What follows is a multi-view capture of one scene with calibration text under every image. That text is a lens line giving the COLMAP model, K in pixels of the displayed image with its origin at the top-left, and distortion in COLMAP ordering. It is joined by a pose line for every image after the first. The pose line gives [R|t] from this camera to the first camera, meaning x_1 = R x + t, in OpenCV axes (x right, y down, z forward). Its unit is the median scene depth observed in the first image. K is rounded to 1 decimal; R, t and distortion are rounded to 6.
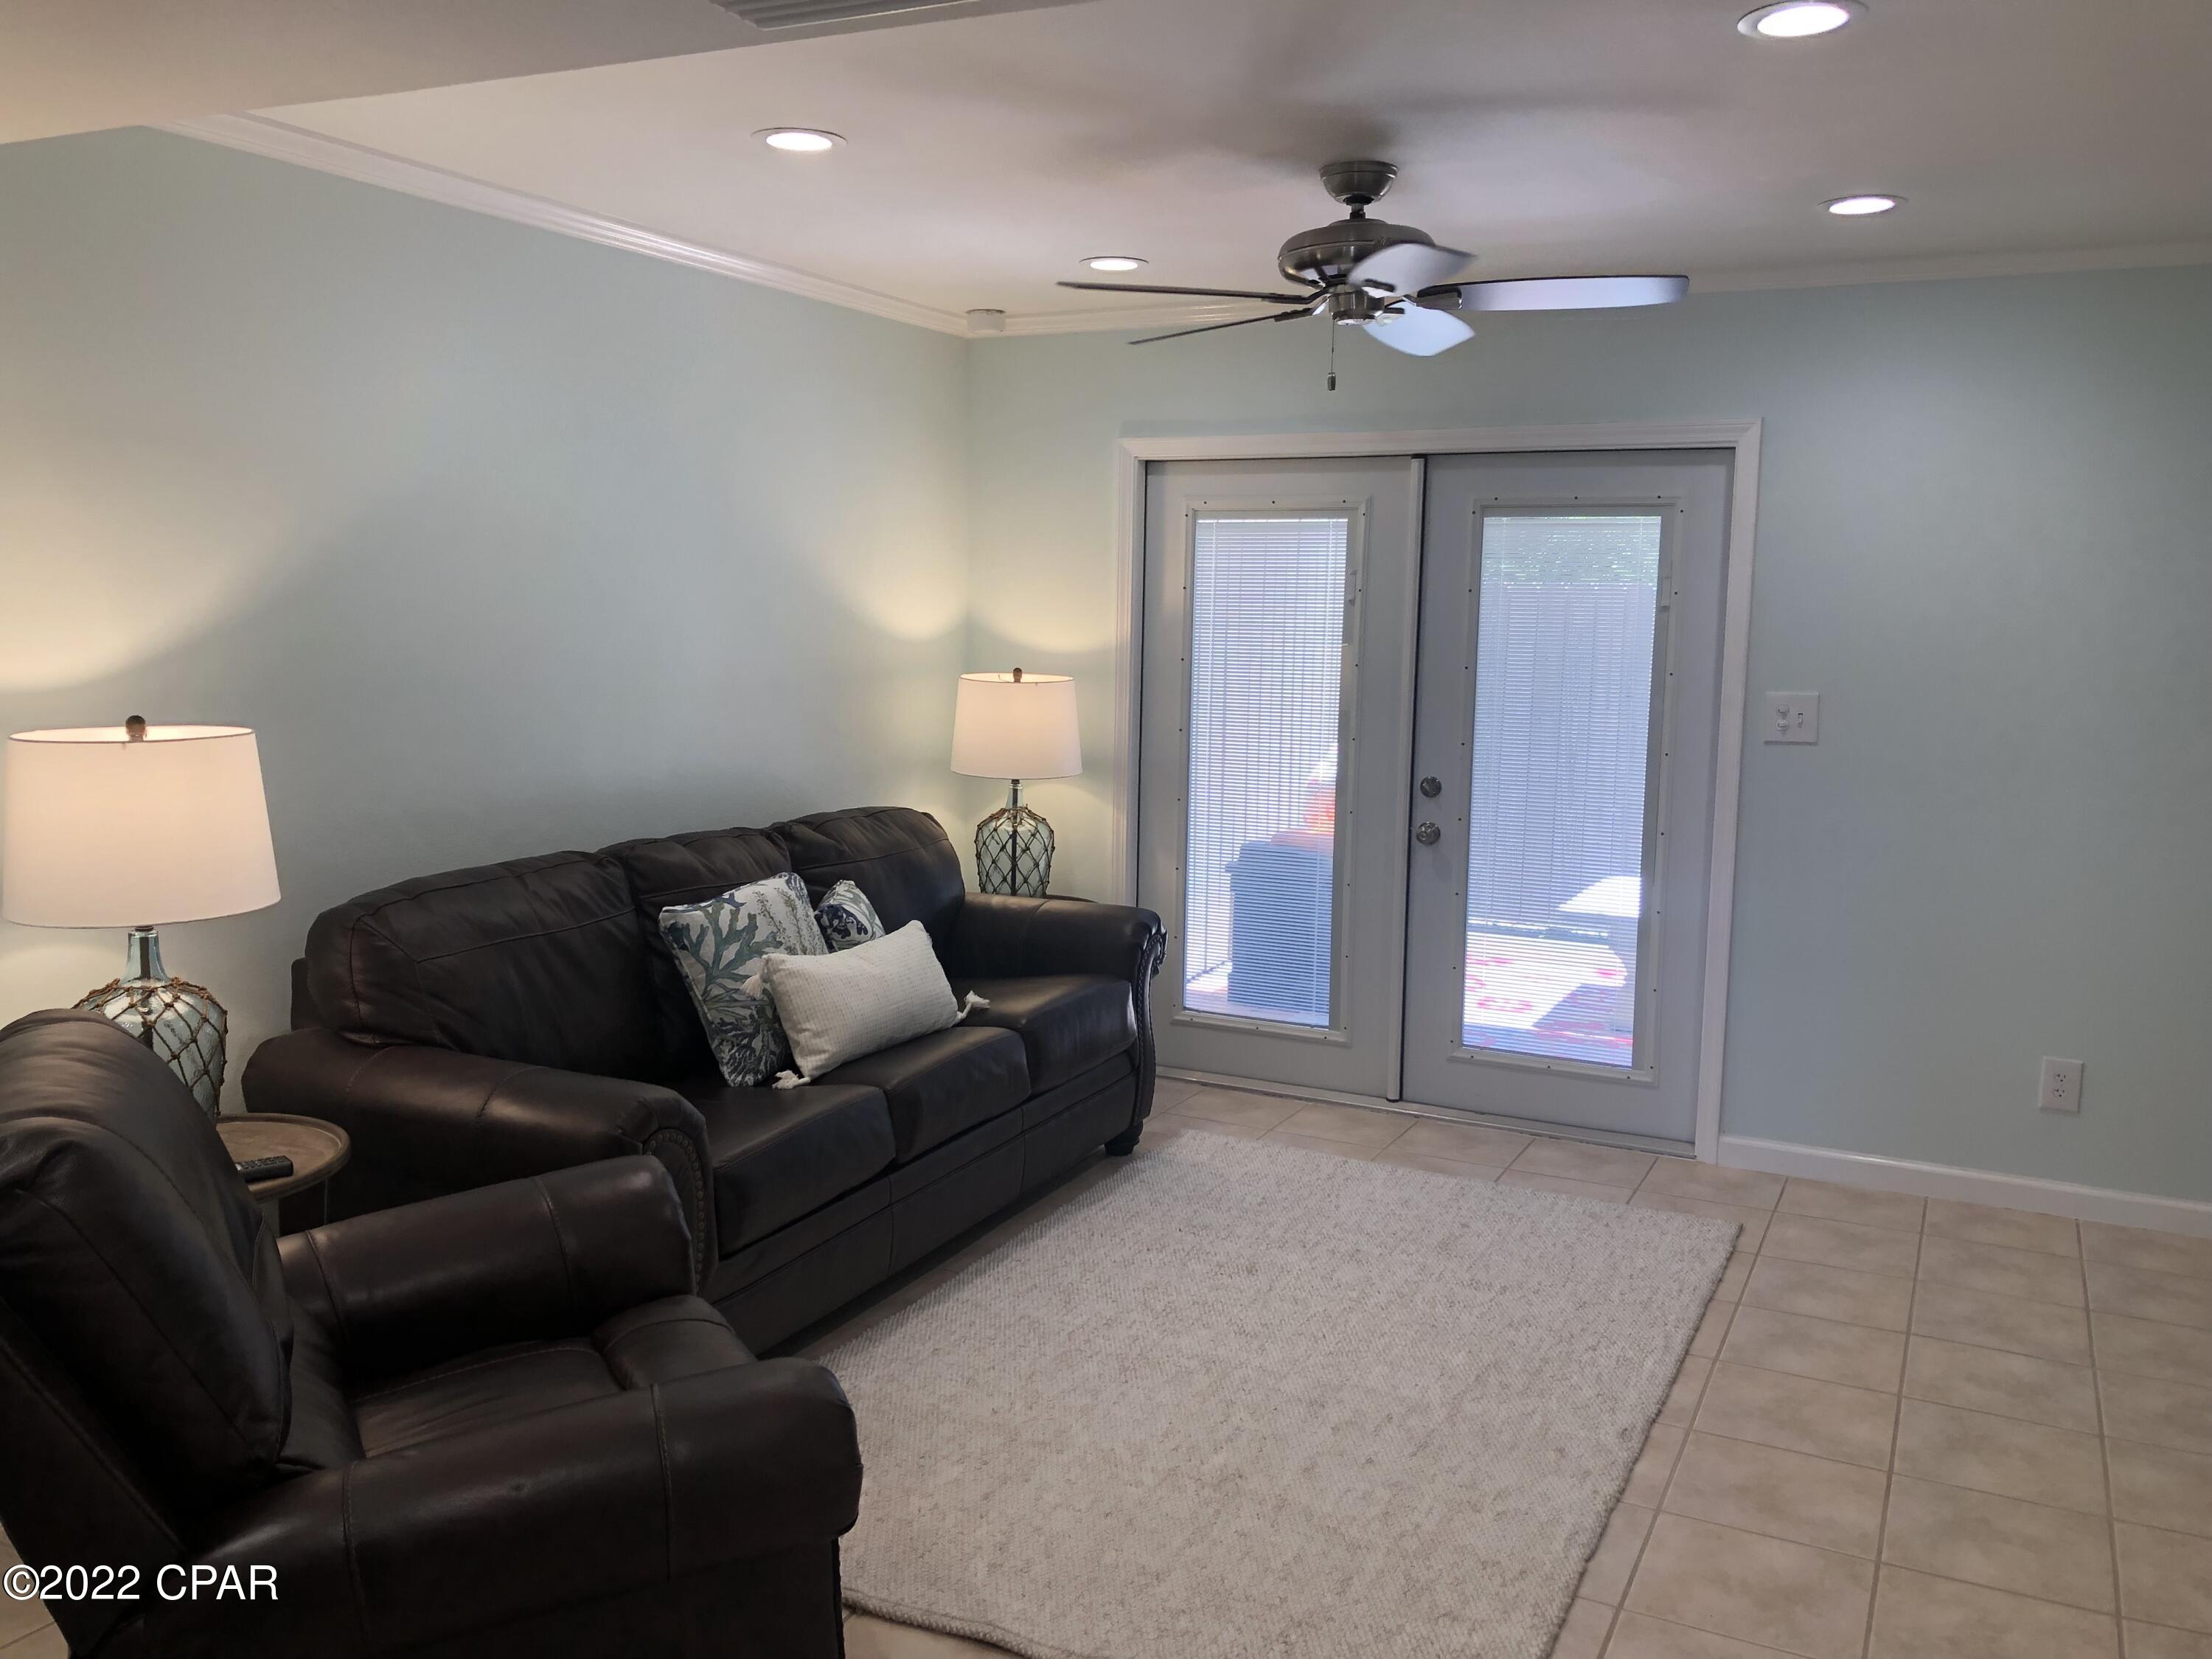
lens RADIAL K [[1867.7, 0, 1125.5], [0, 1867.7, 811.5], [0, 0, 1]] dist [0.084200, -0.094477]
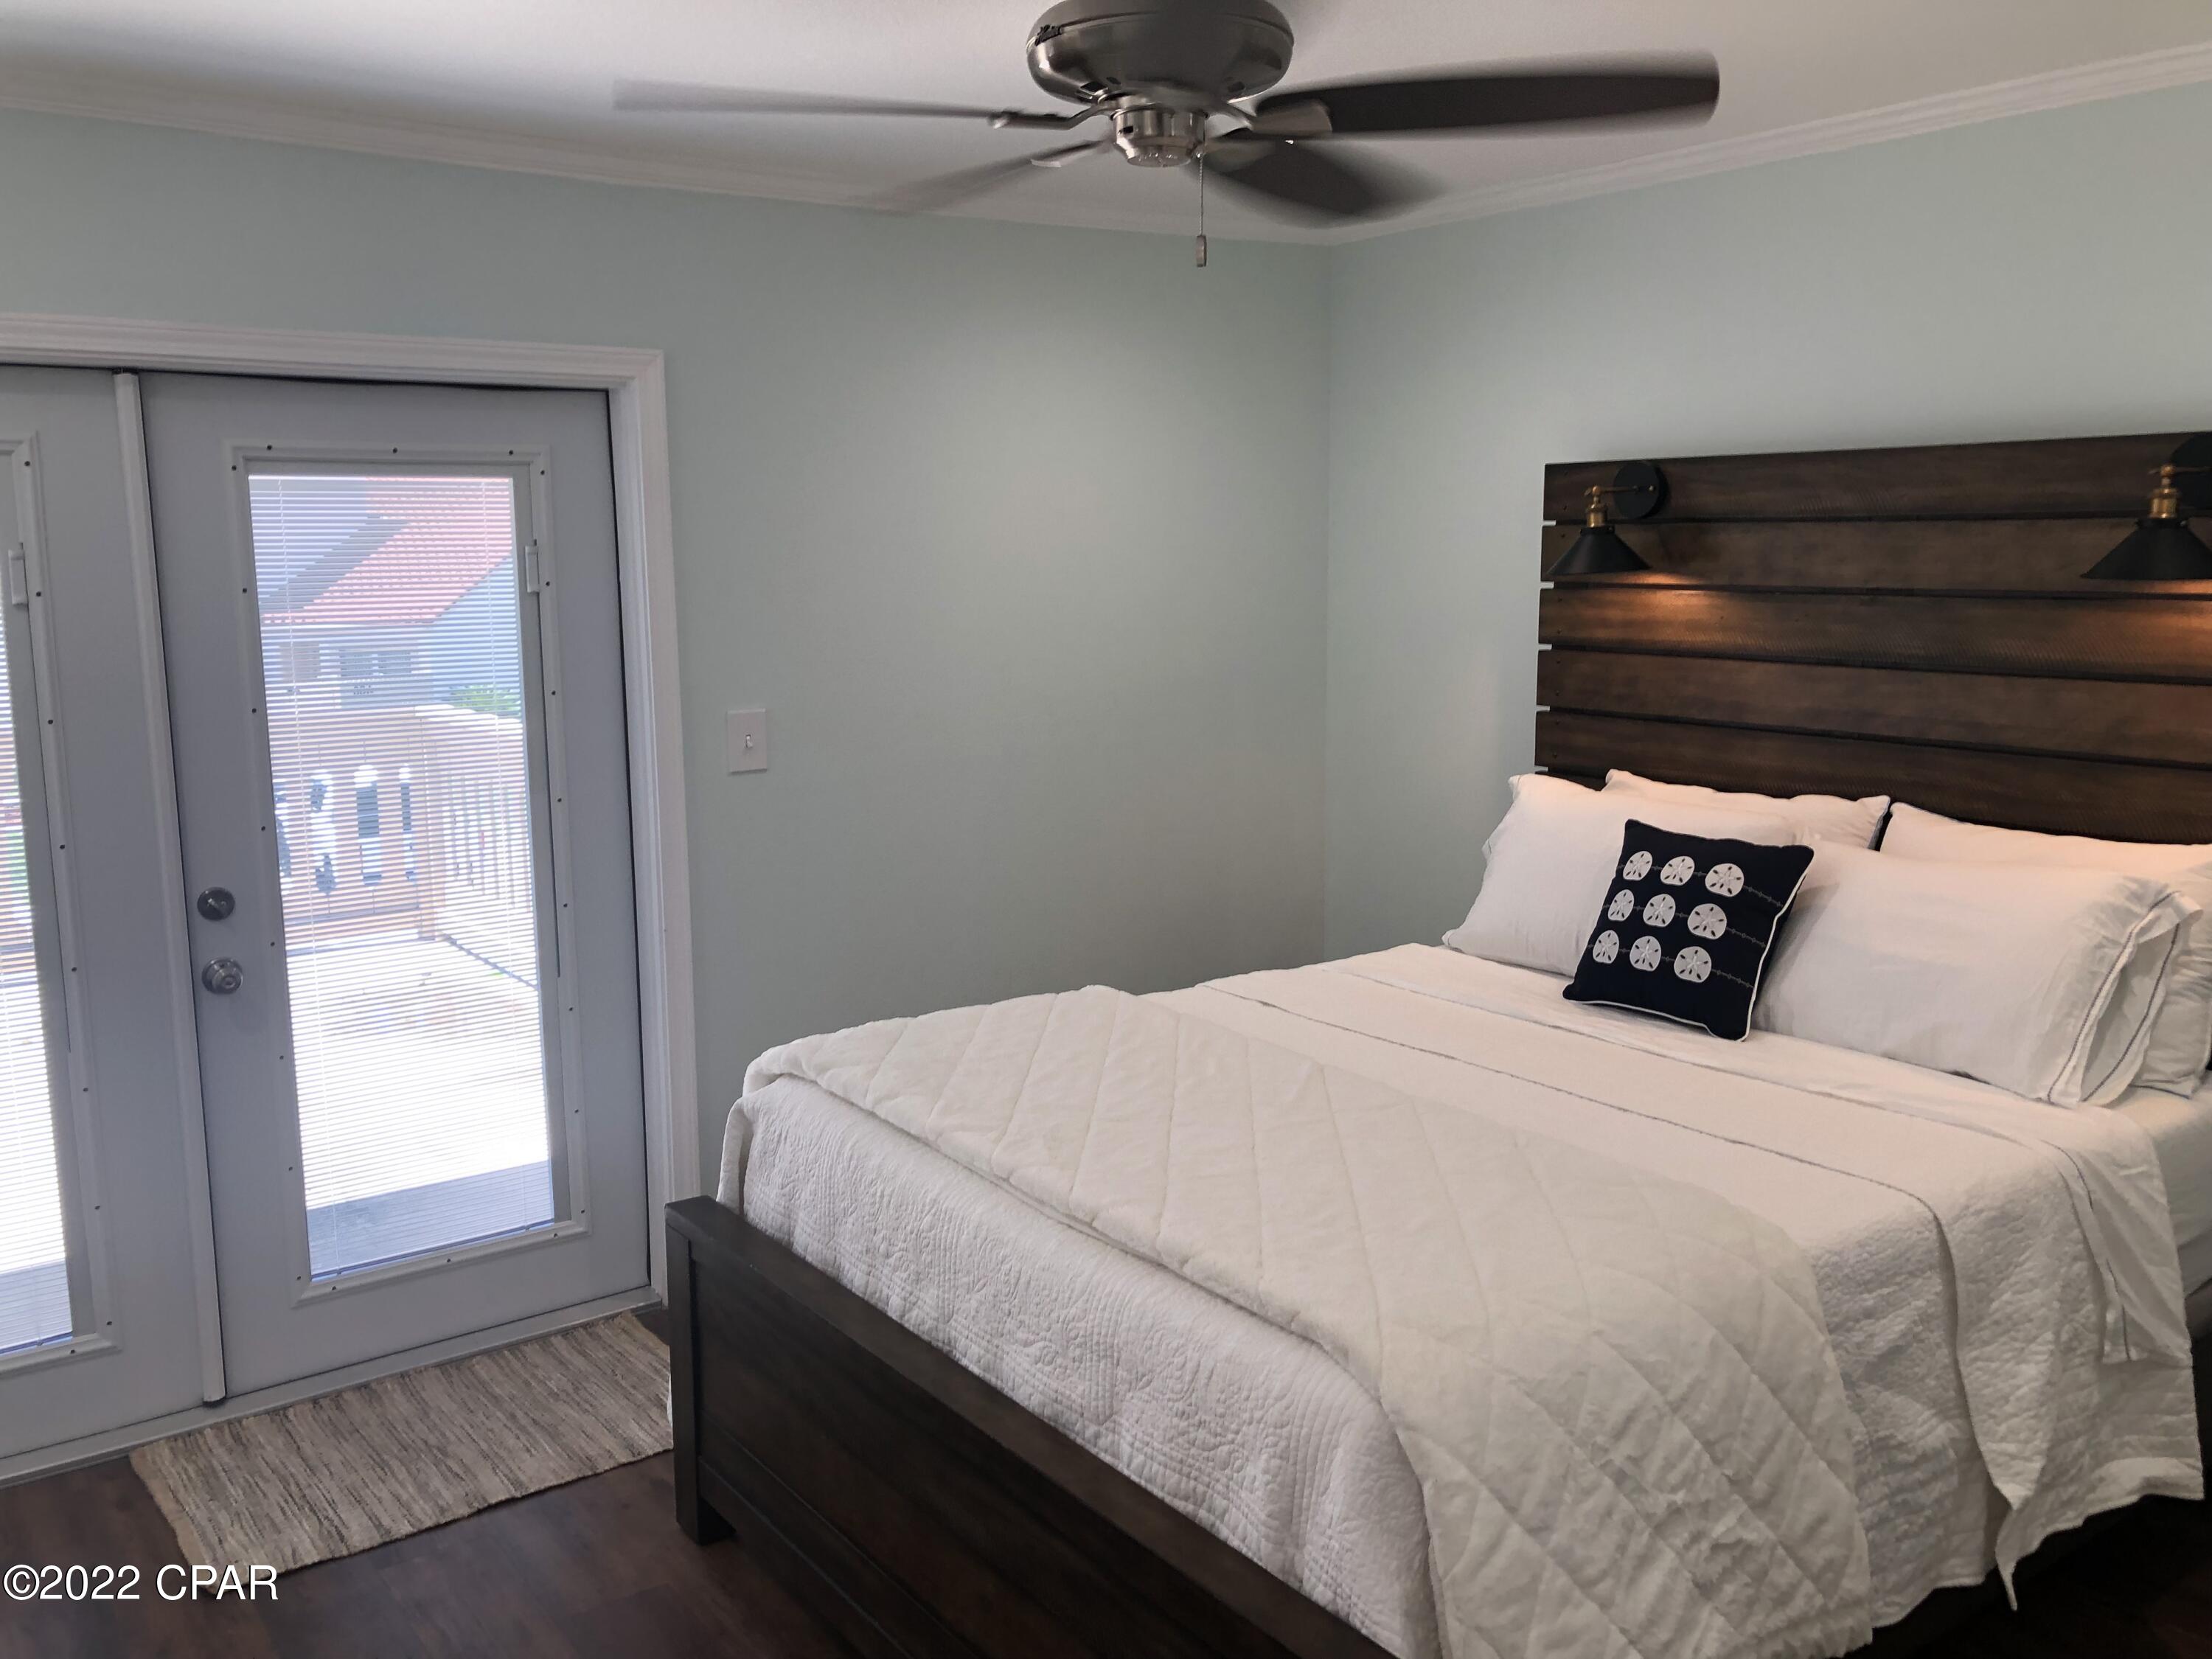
lens RADIAL K [[1867.7, 0, 1107.1], [0, 1867.7, 826.4], [0, 0, 1]] dist [0.084200, -0.094477]
pose [[0.468635, -0.157533, 0.869232, -0.309981], [0.116505, 0.986398, 0.115955, -0.097001], [-0.875676, 0.046929, 0.480614, 0.539286]]
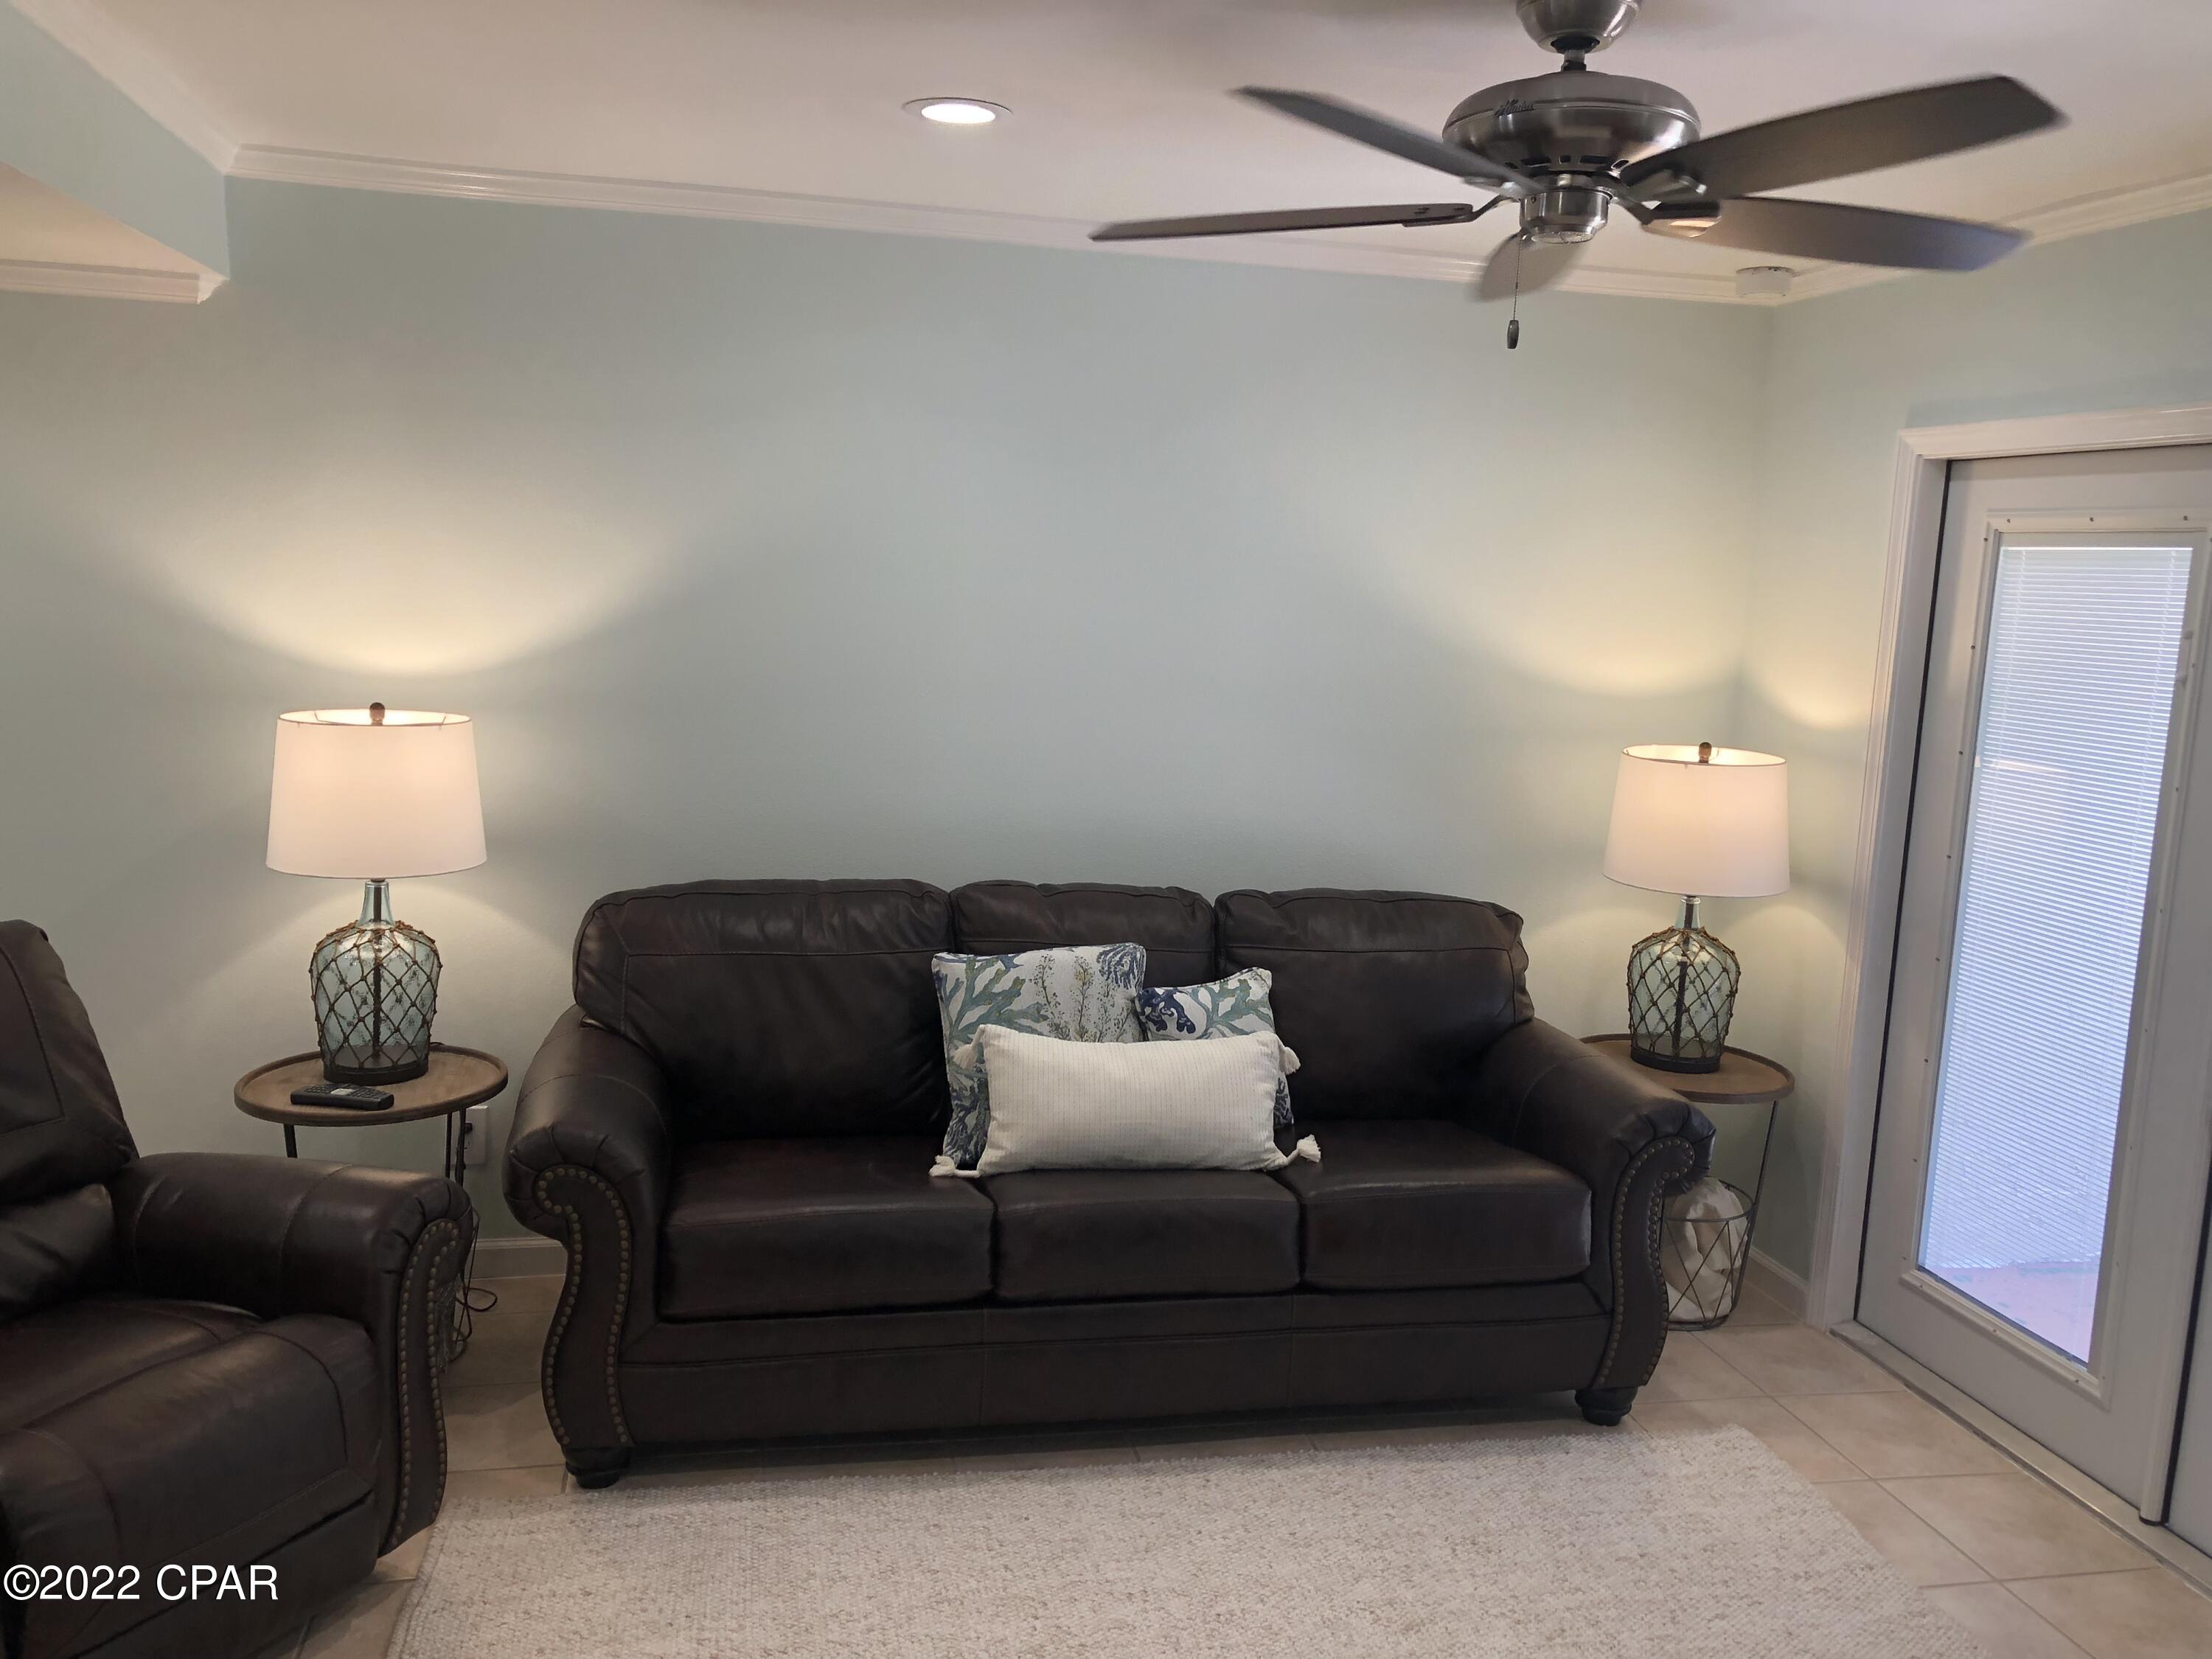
lens RADIAL K [[1867.7, 0, 1103.2], [0, 1867.7, 810.4], [0, 0, 1]] dist [0.084200, -0.094477]
pose [[0.614715, 0.118276, -0.779831, 0.490770], [-0.131142, 0.990258, 0.046816, -0.069188], [0.777771, 0.073490, 0.624237, 0.442640]]
